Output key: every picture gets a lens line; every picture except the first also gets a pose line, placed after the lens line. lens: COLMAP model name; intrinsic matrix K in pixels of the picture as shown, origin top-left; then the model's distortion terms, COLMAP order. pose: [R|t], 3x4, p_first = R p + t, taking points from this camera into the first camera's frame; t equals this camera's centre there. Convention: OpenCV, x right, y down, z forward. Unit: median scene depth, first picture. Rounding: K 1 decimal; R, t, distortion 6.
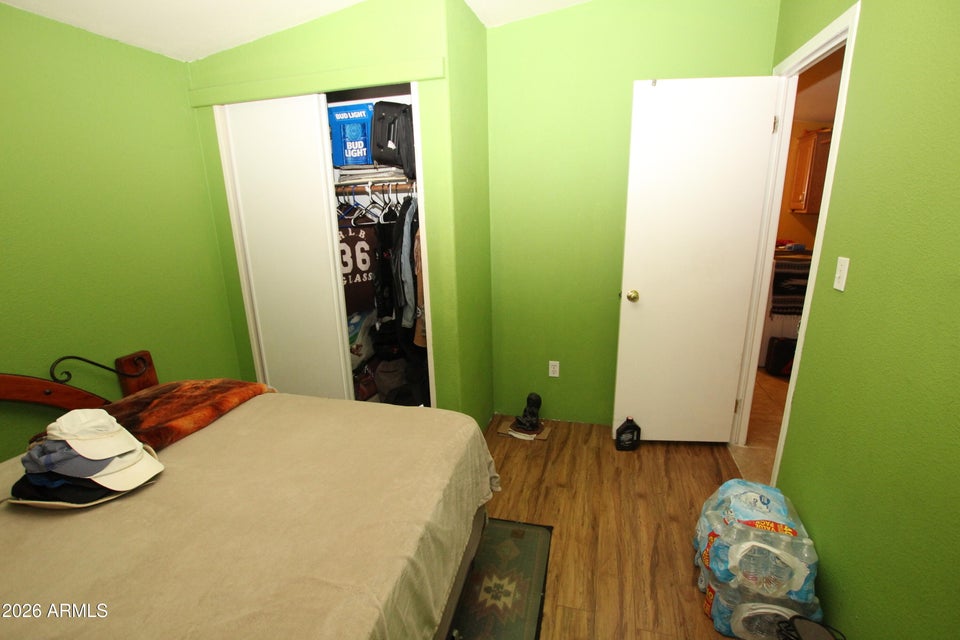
lens RADIAL K [[445.6, 0, 482.7], [0, 445.6, 325.9], [0, 0, 1]] dist [-0.040891, 0.007947]
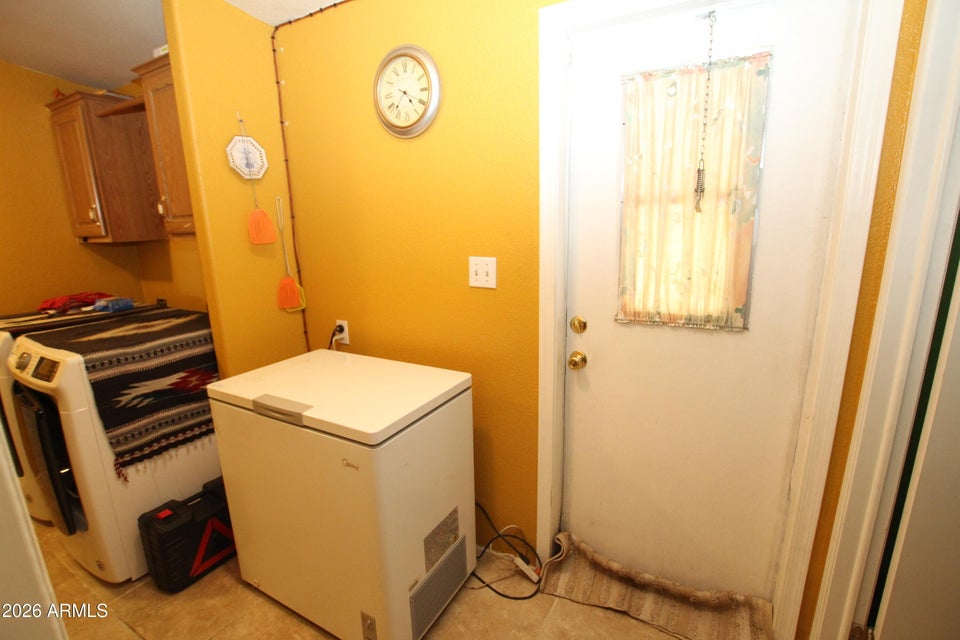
lens RADIAL K [[445.6, 0, 482.7], [0, 445.6, 325.9], [0, 0, 1]] dist [-0.040891, 0.007947]
pose [[0.239672, -0.214269, 0.946914, 0.546618], [0.274561, 0.950485, 0.145584, -0.193103], [-0.931222, 0.225093, 0.286635, 0.752974]]
